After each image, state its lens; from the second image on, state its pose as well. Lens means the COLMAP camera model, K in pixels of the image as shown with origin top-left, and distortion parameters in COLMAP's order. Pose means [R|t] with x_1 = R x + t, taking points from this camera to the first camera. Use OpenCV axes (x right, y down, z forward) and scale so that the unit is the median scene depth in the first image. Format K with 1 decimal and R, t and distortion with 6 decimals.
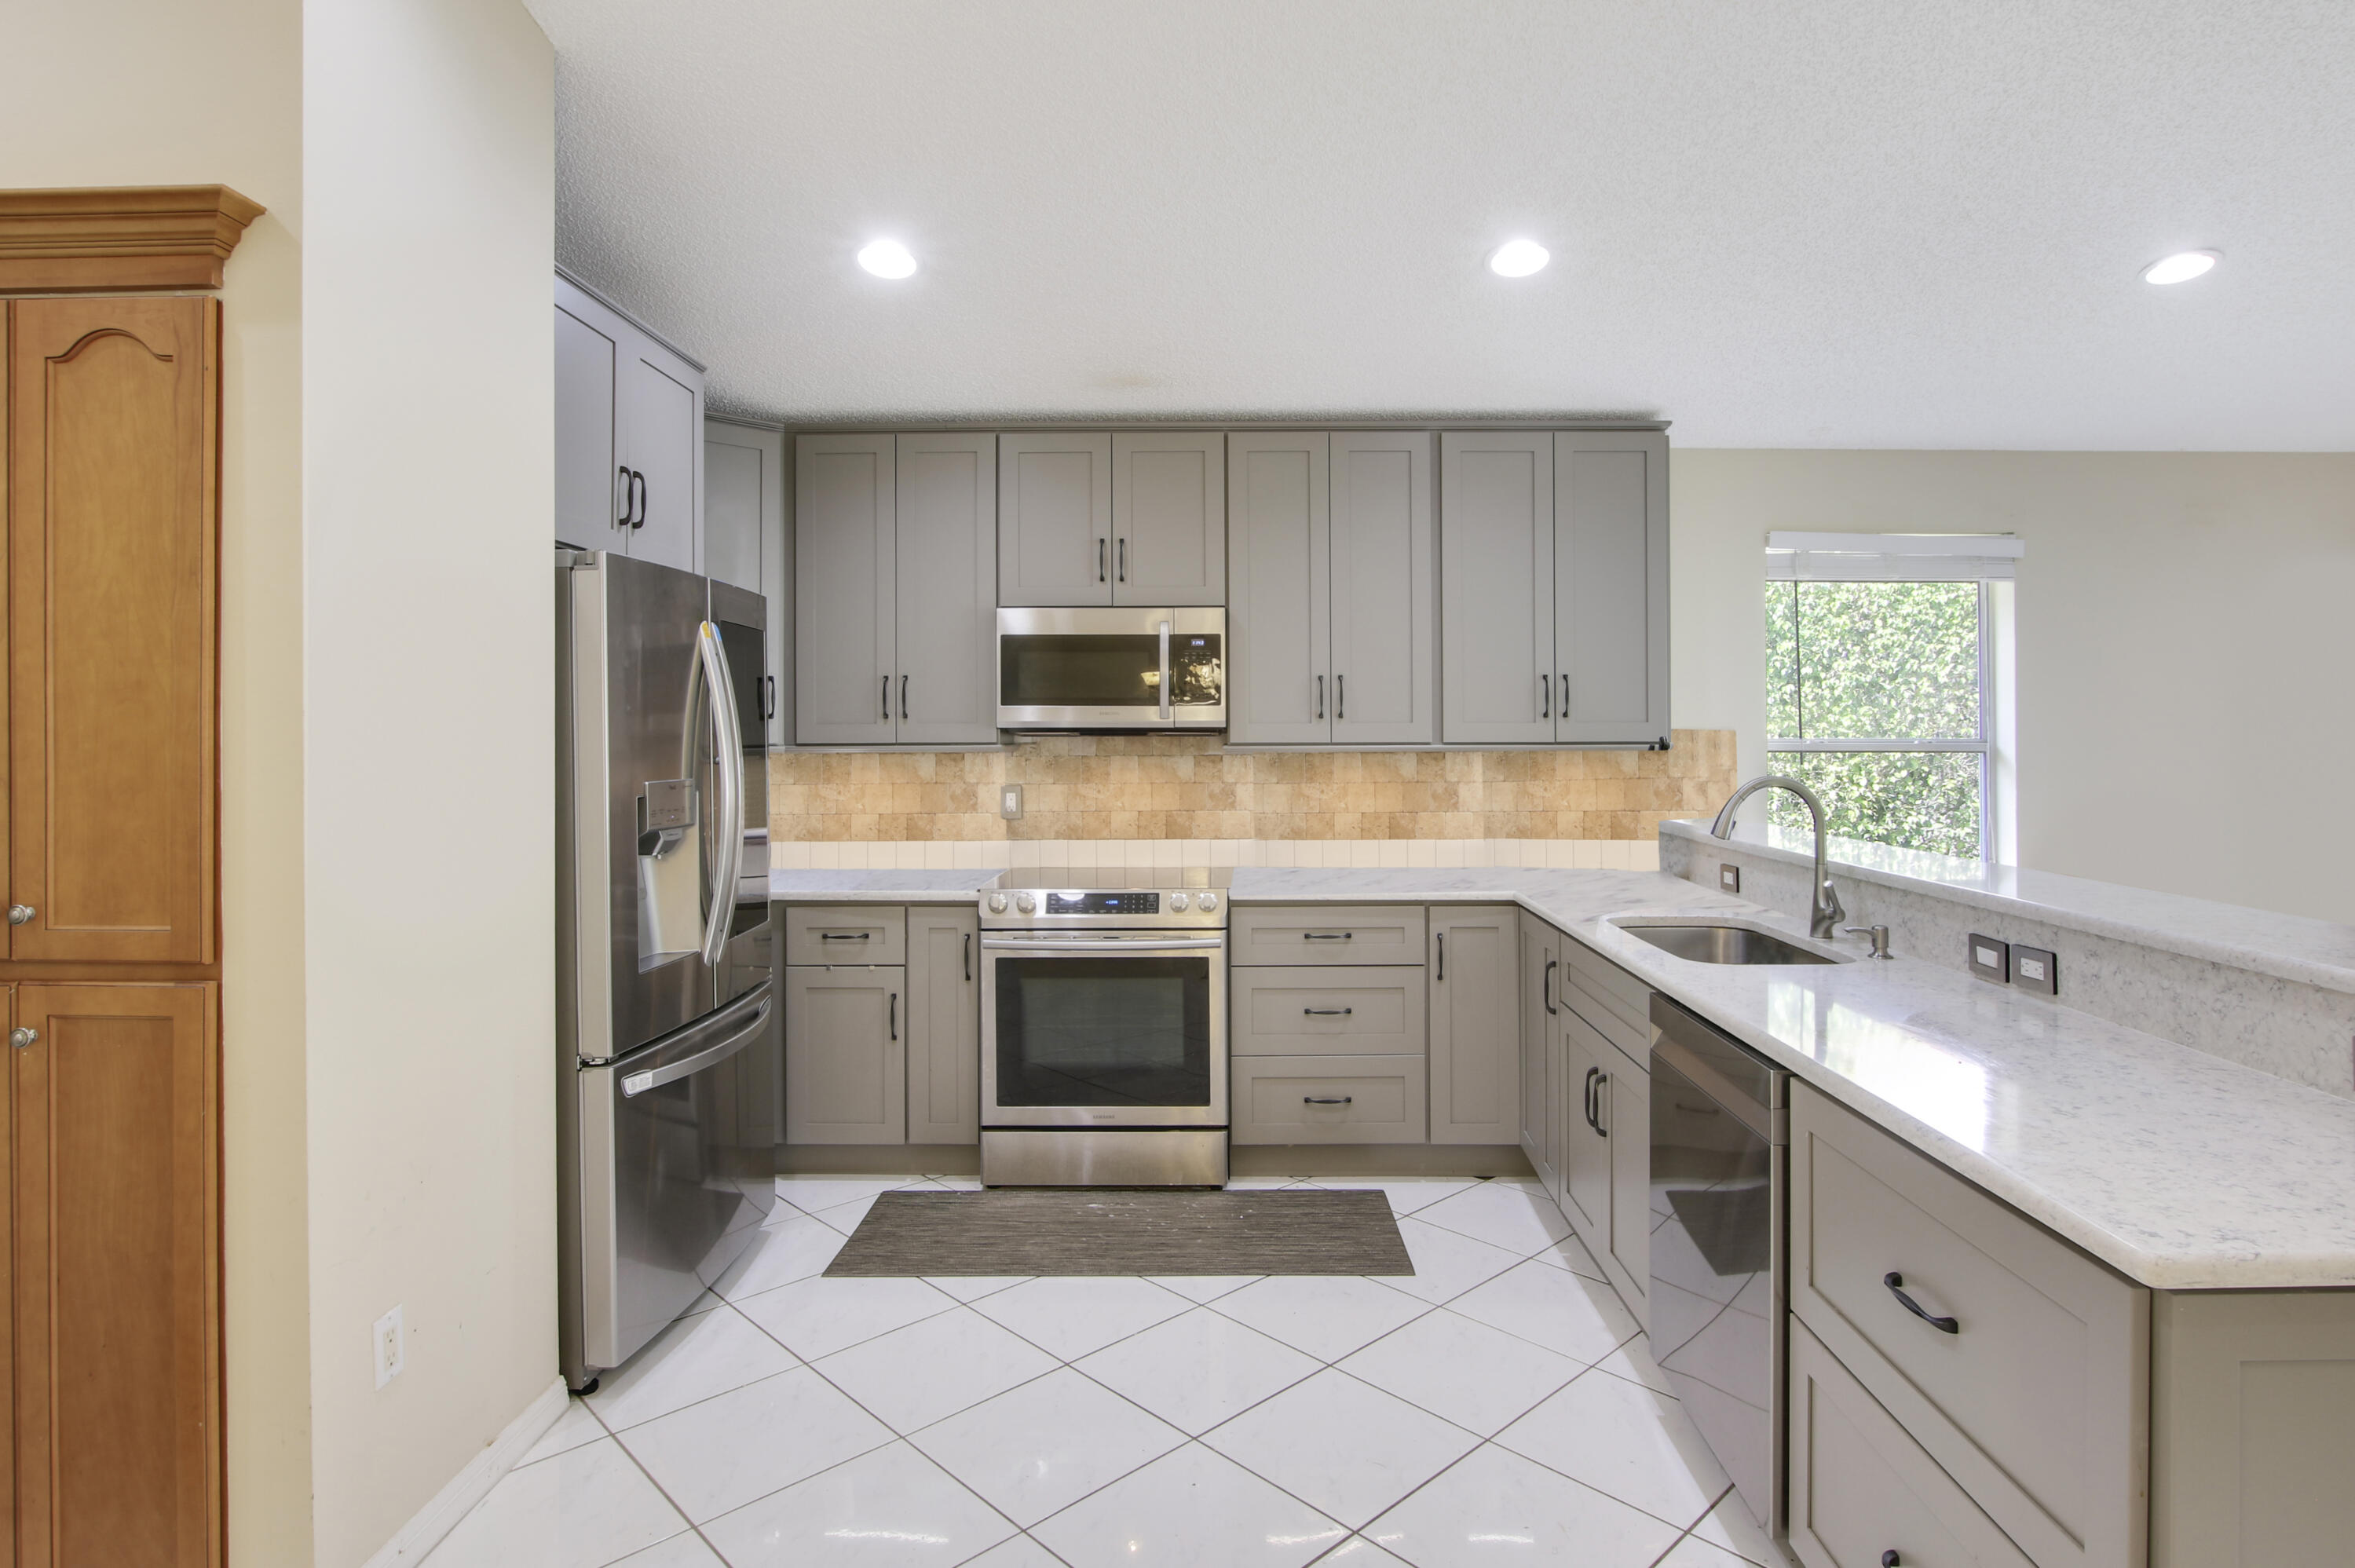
lens RADIAL K [[1218.8, 0, 1219.6], [0, 1218.8, 727.7], [0, 0, 1]] dist [-0.036616, 0.000821]
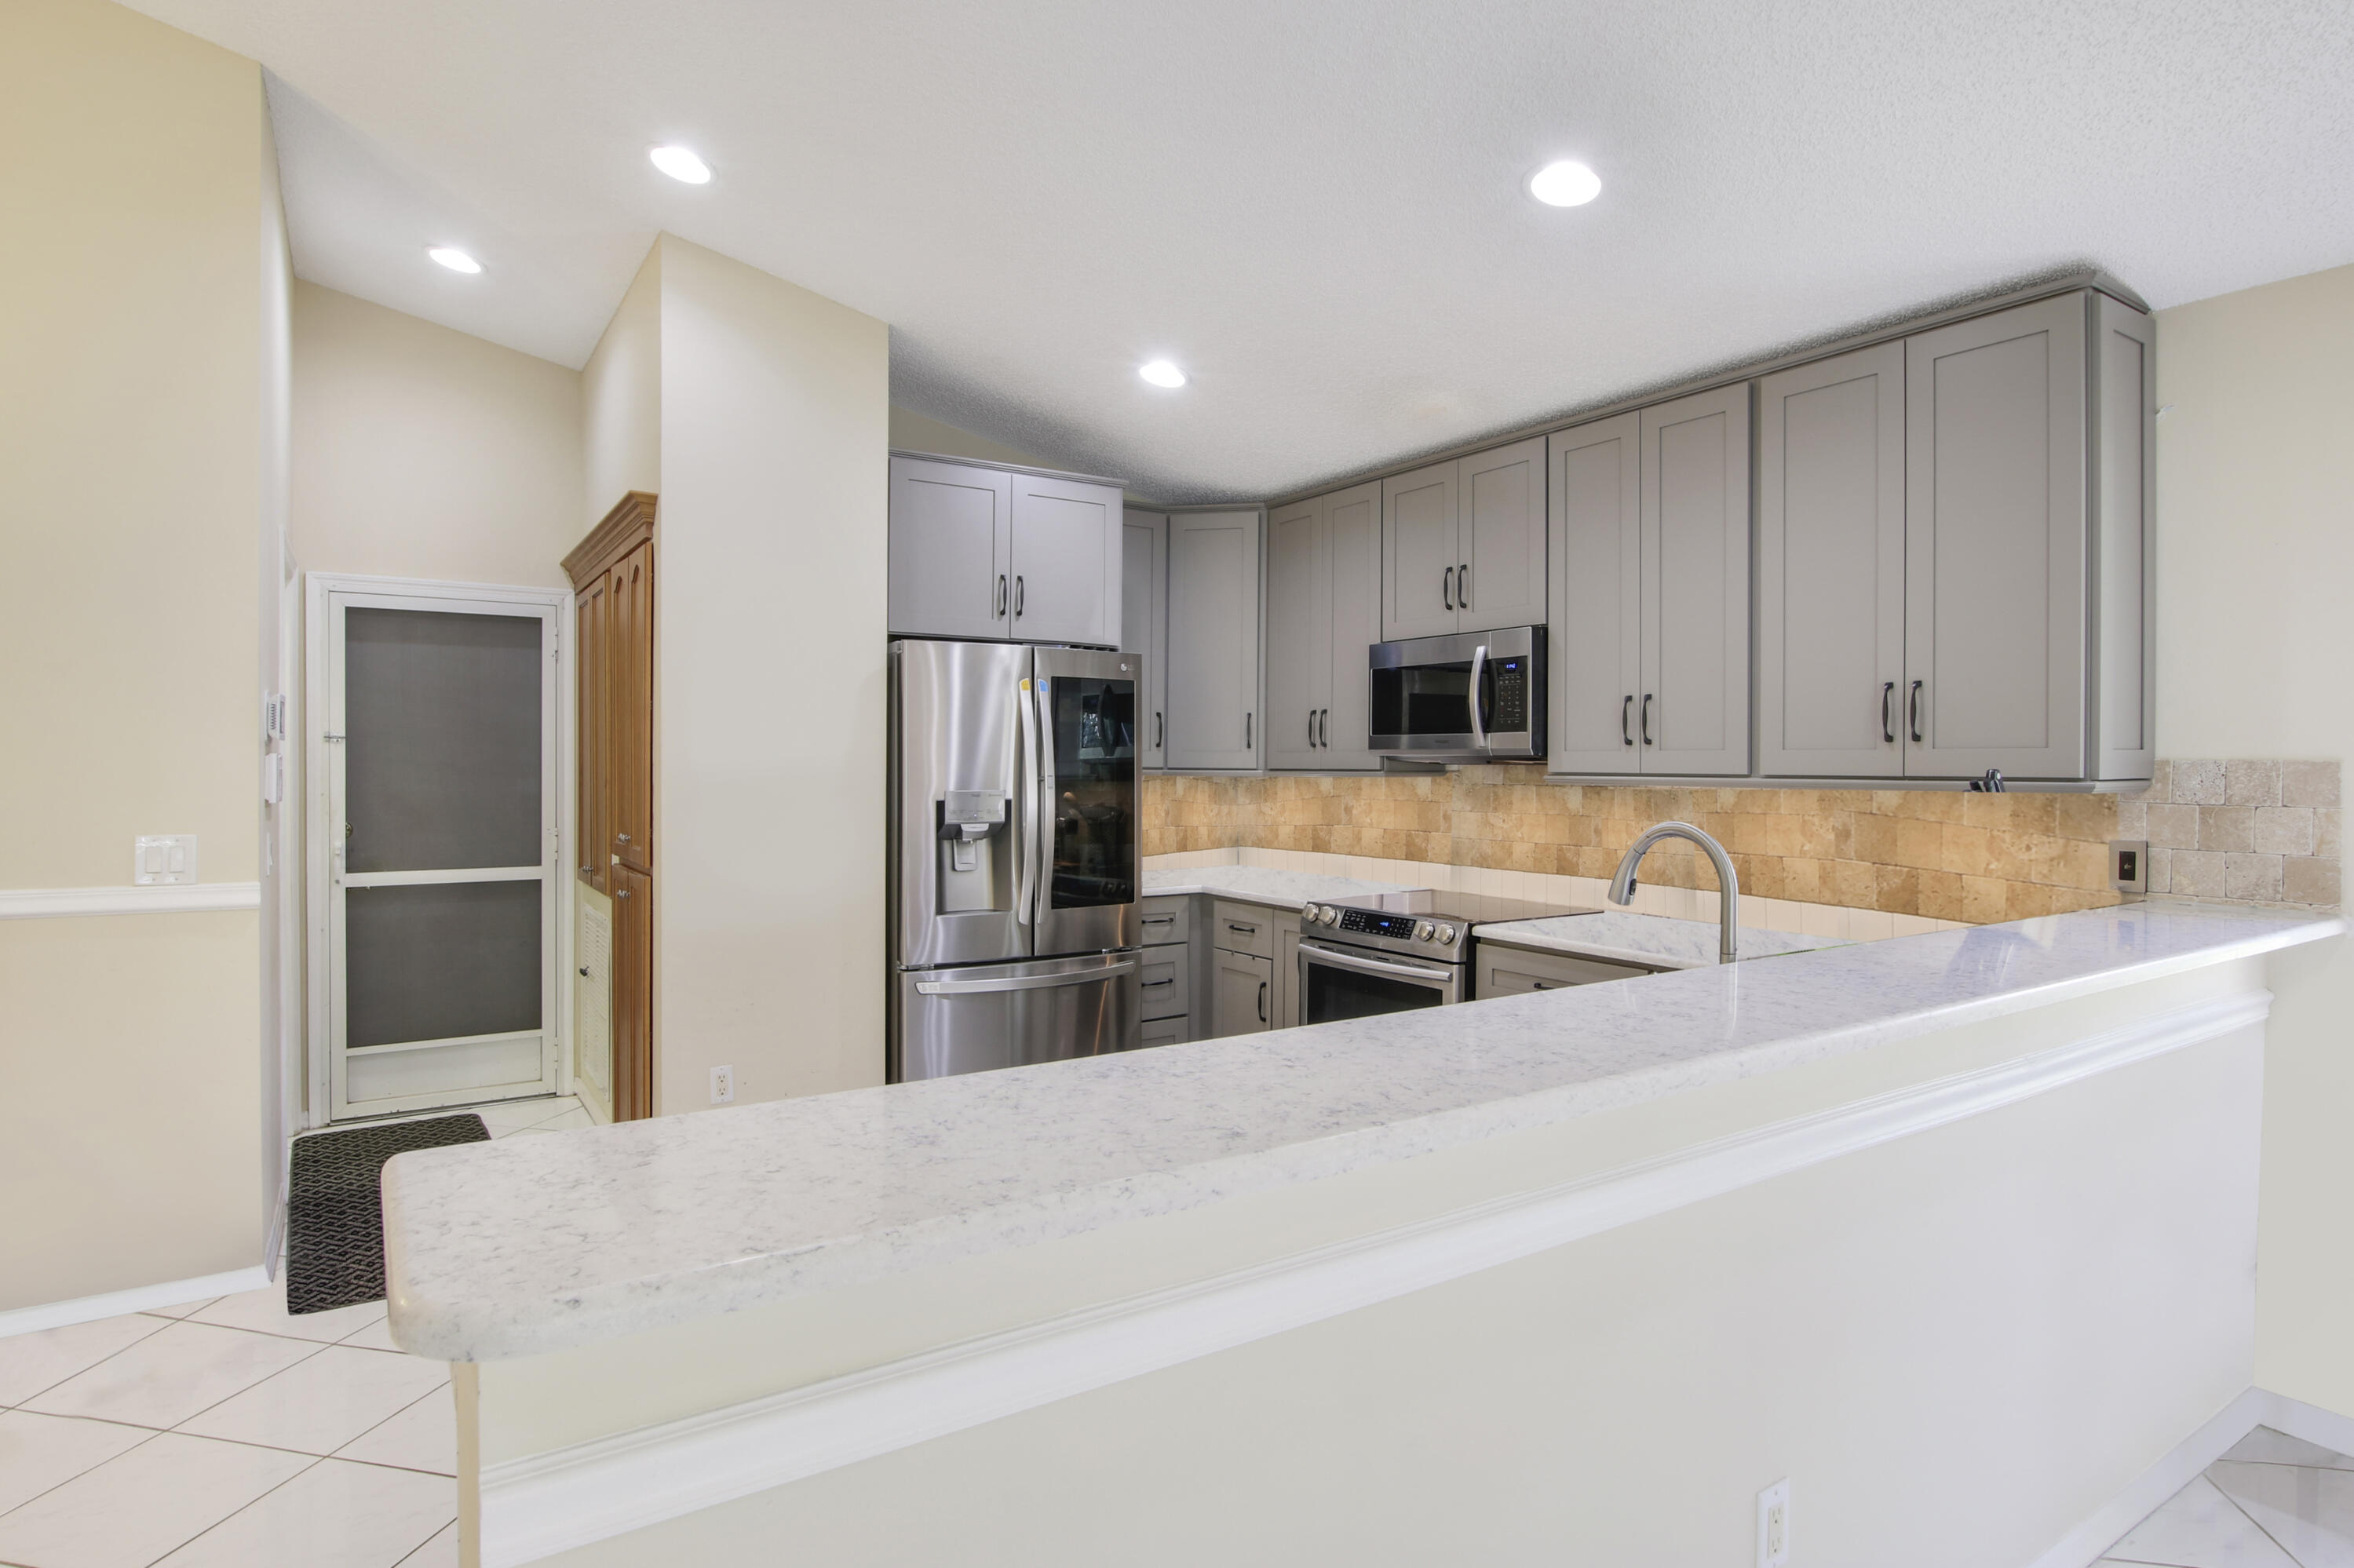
lens RADIAL K [[1243.1, 0, 1170.0], [0, 1243.1, 780.0], [0, 0, 1]] dist [-0.007622, 0.000321]
pose [[0.559312, 0.016943, -0.828784, 0.683488], [-0.002010, 0.999816, 0.019083, 0.000977], [0.828955, -0.009008, 0.559243, 0.255993]]
